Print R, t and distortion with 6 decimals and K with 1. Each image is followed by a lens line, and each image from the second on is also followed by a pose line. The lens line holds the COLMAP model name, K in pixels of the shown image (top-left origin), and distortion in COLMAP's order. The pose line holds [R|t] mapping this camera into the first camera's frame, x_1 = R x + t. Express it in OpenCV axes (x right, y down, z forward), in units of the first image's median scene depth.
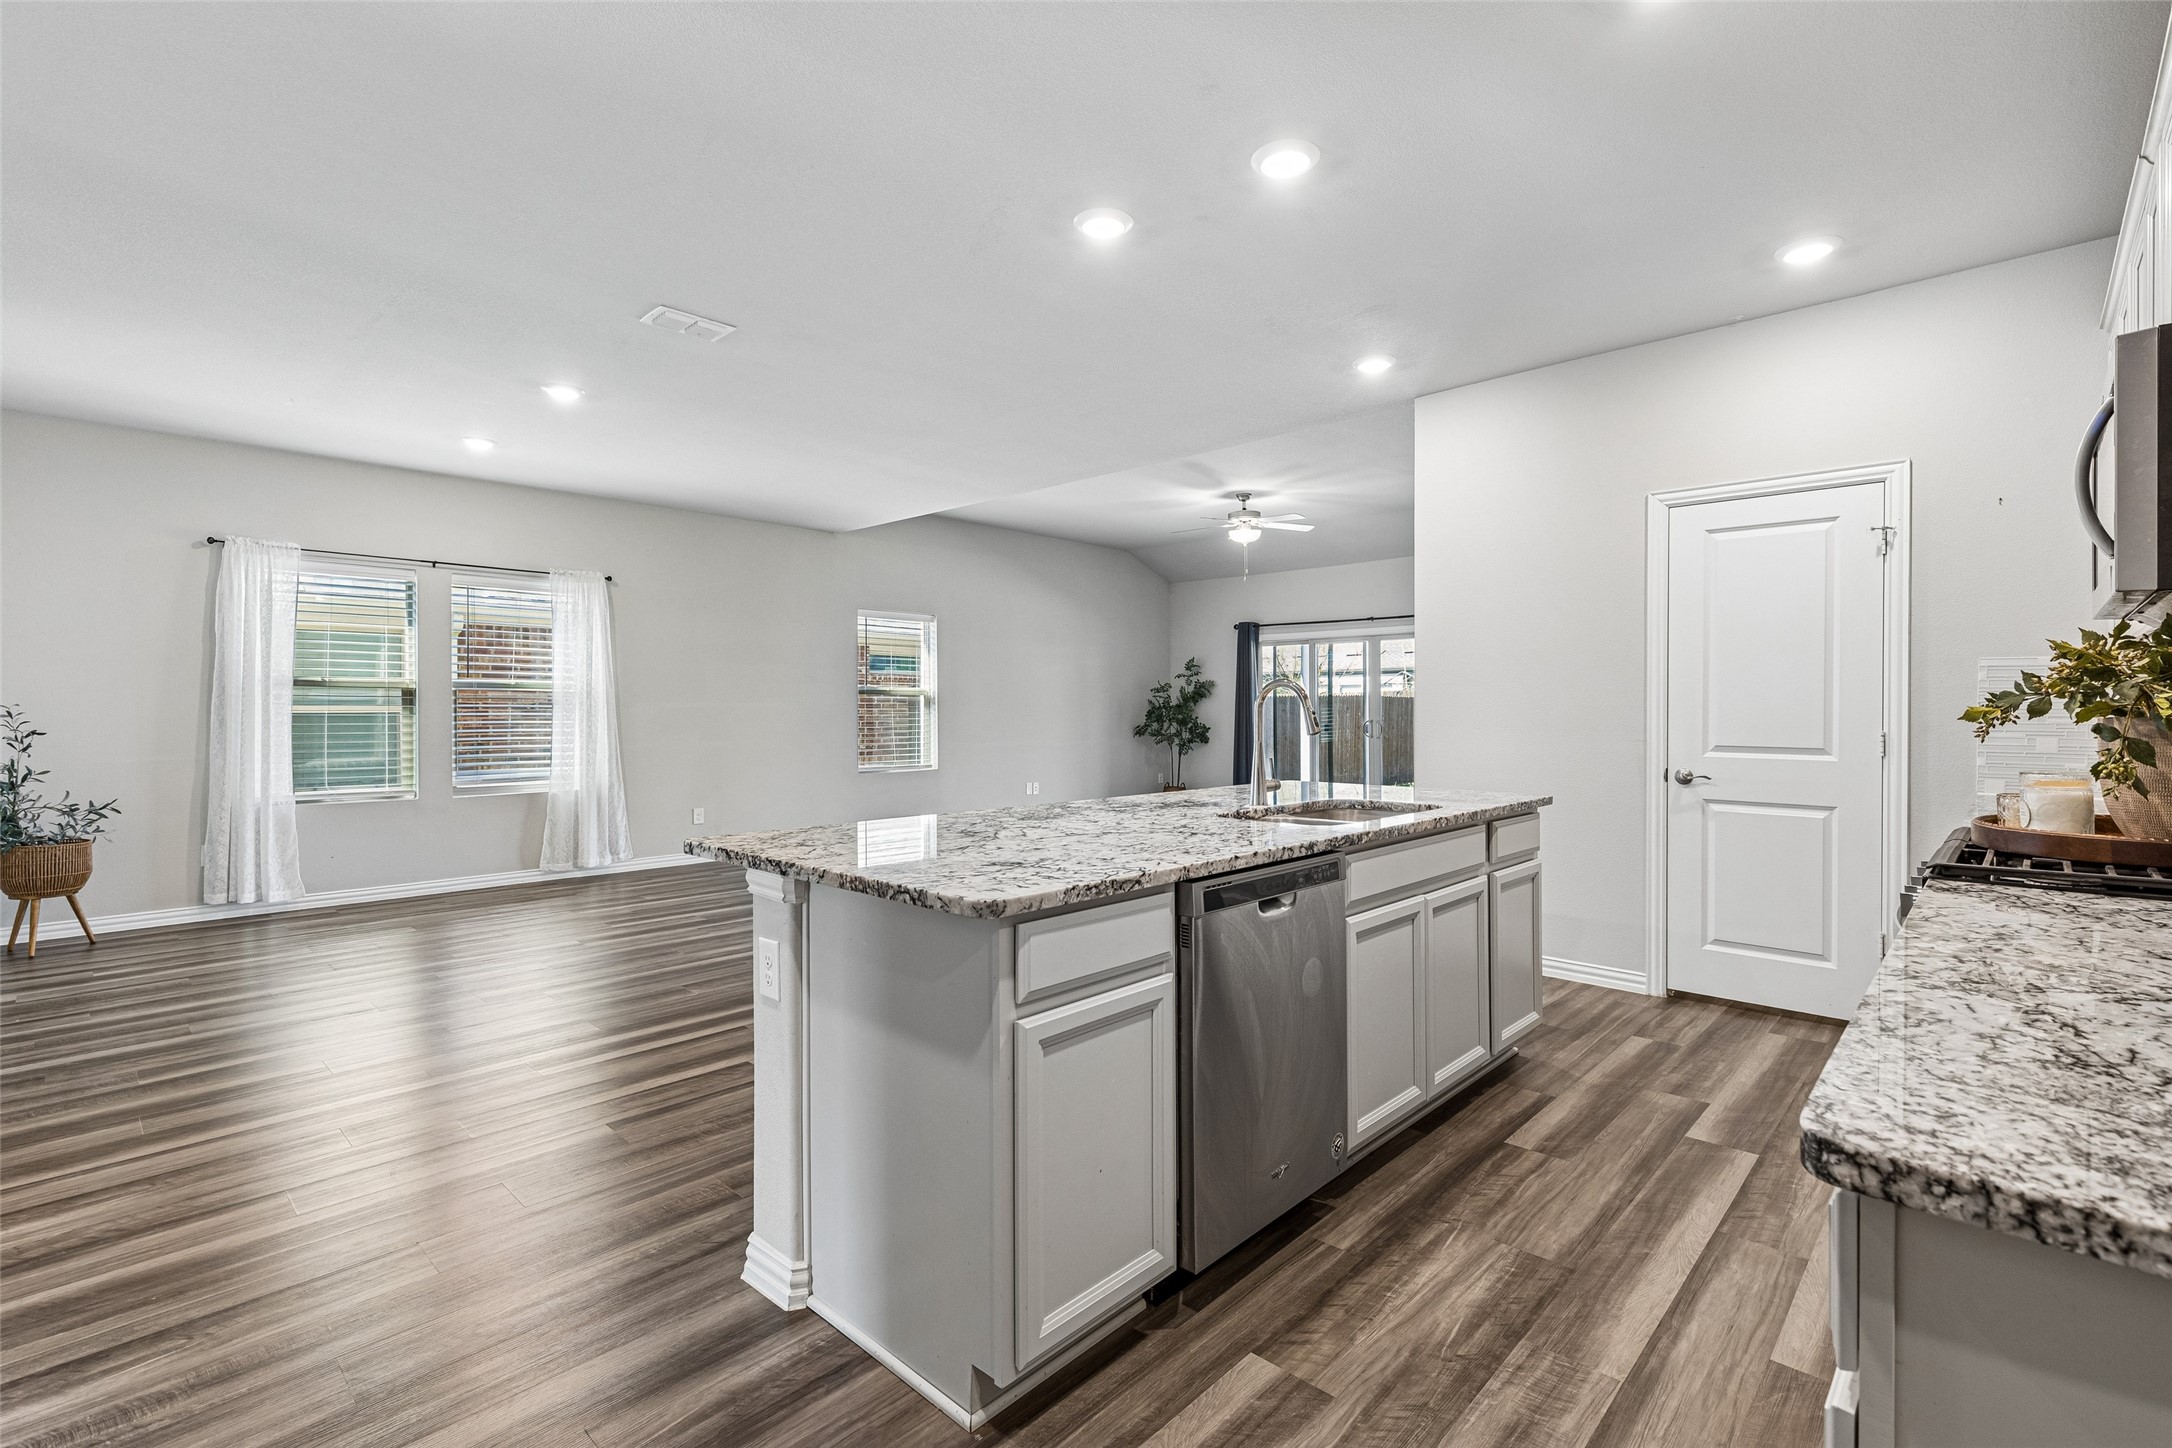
lens RADIAL K [[984.6, 0, 1109.2], [0, 984.6, 719.9], [0, 0, 1]] dist [0.007181, -0.001013]
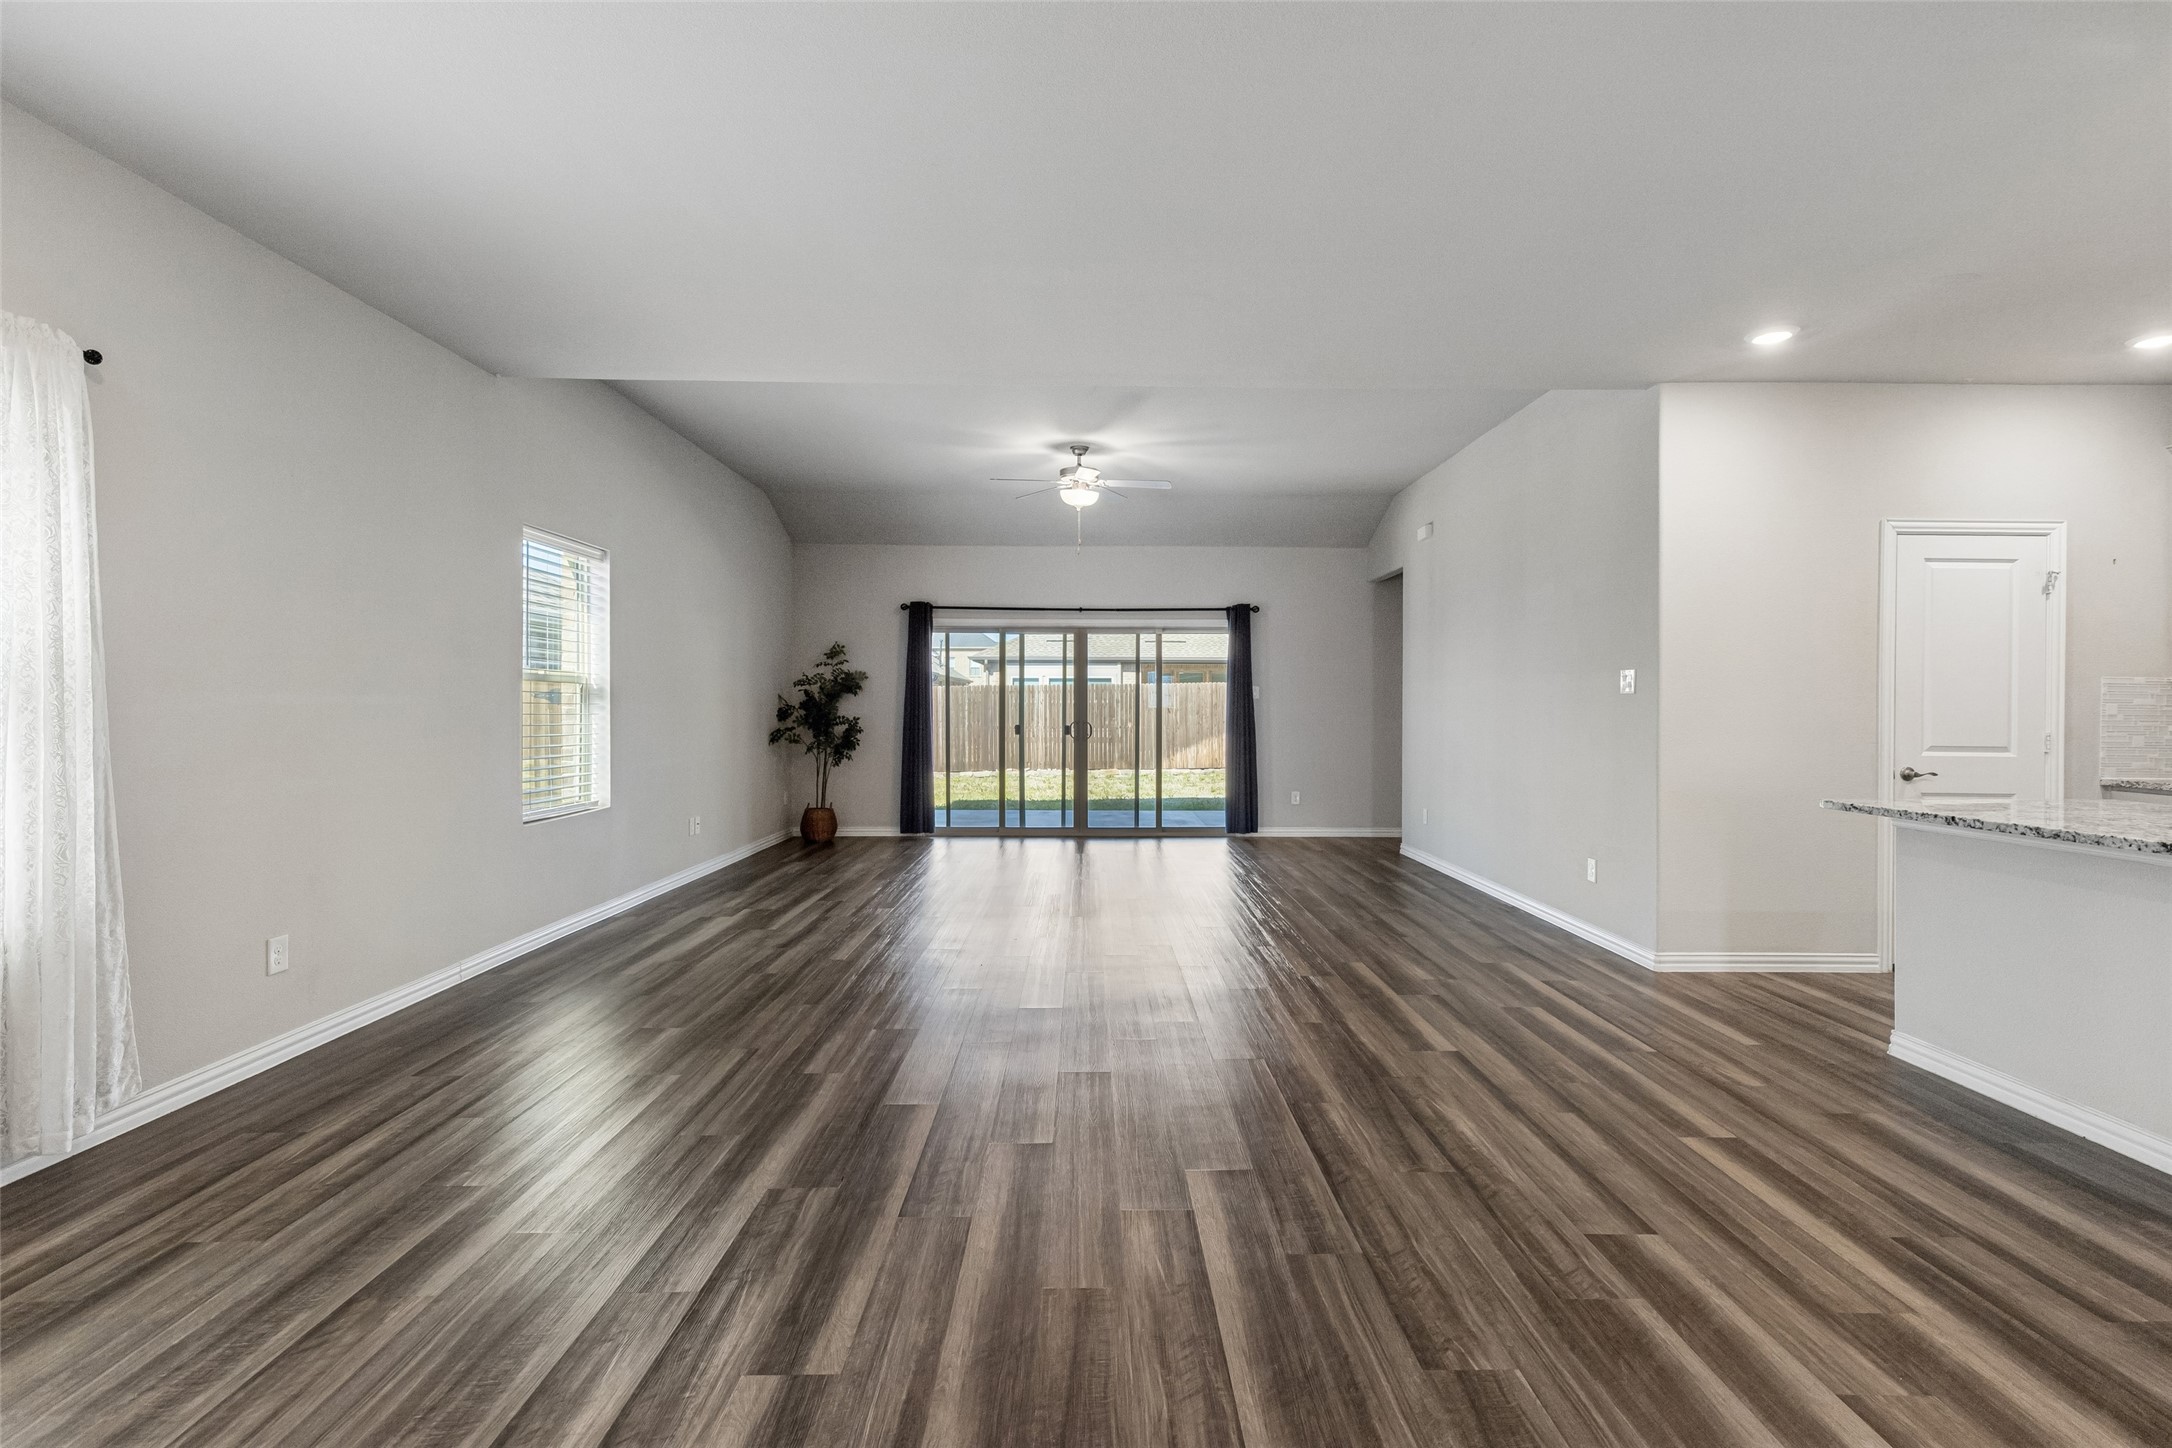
lens RADIAL K [[984.6, 0, 1103.3], [0, 984.6, 712.3], [0, 0, 1]] dist [0.007181, -0.001013]
pose [[0.720668, -0.000452, 0.693280, -0.602102], [0.002801, 0.999994, -0.002259, -0.009268], [-0.693275, 0.003570, 0.720664, 0.572139]]
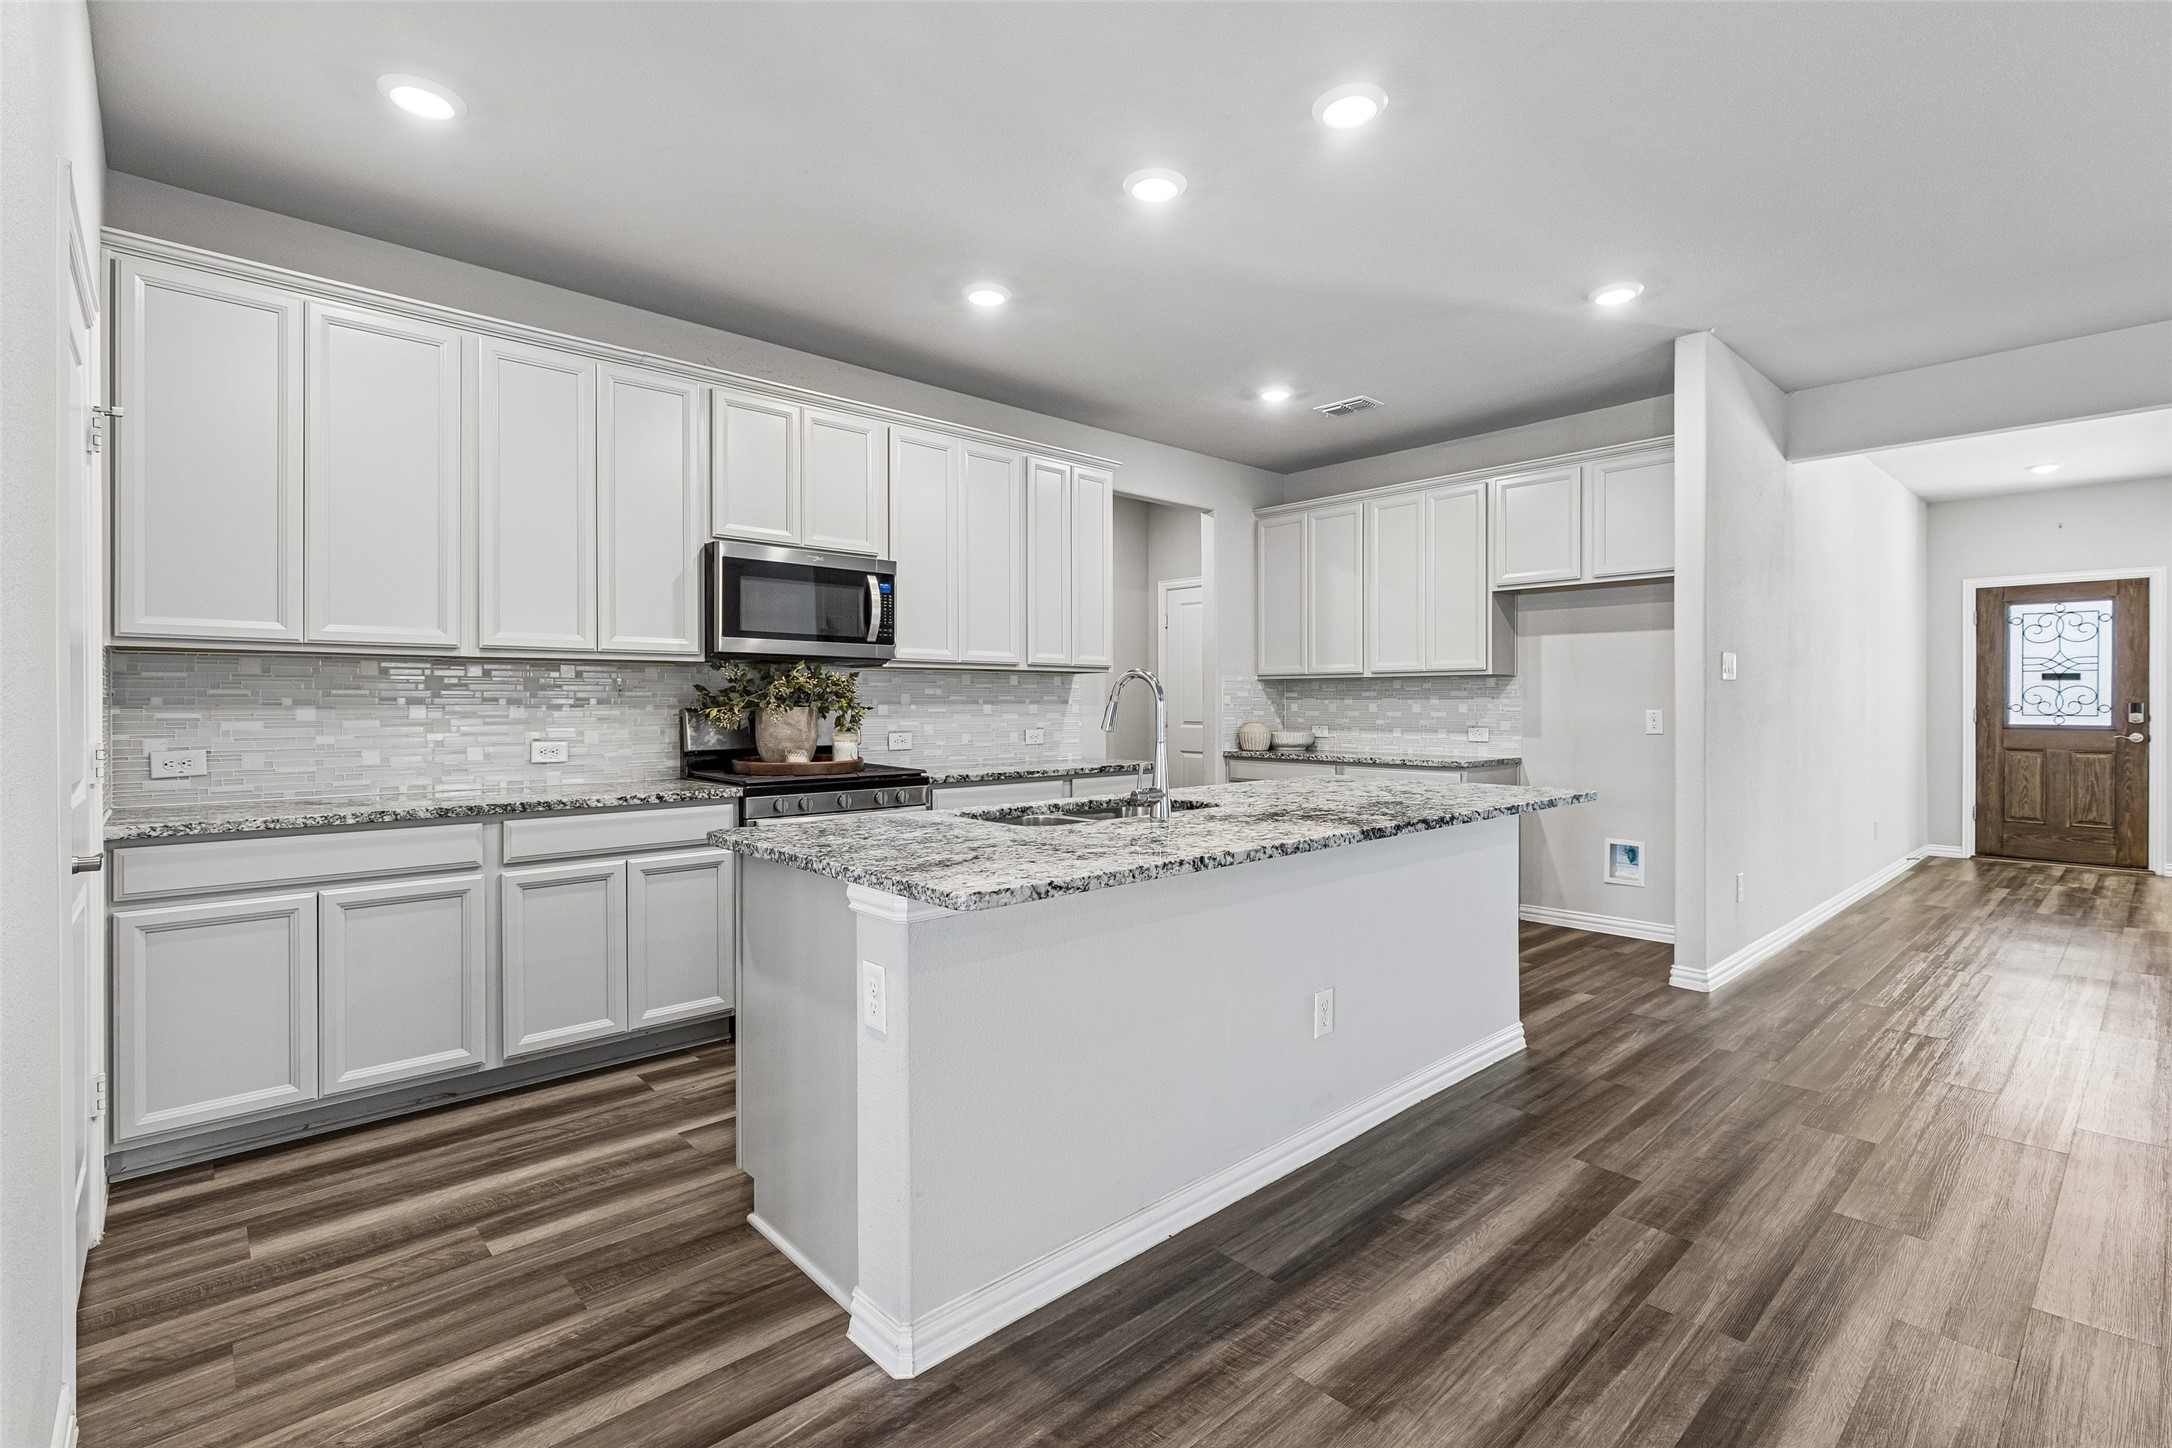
lens RADIAL K [[984.6, 0, 1104.1], [0, 984.6, 709.1], [0, 0, 1]] dist [0.007181, -0.001013]
pose [[-0.997157, 0.001594, 0.075331, 0.073663], [0.002953, 0.999835, 0.017932, -0.011057], [-0.075290, 0.018103, -0.996997, 0.967093]]
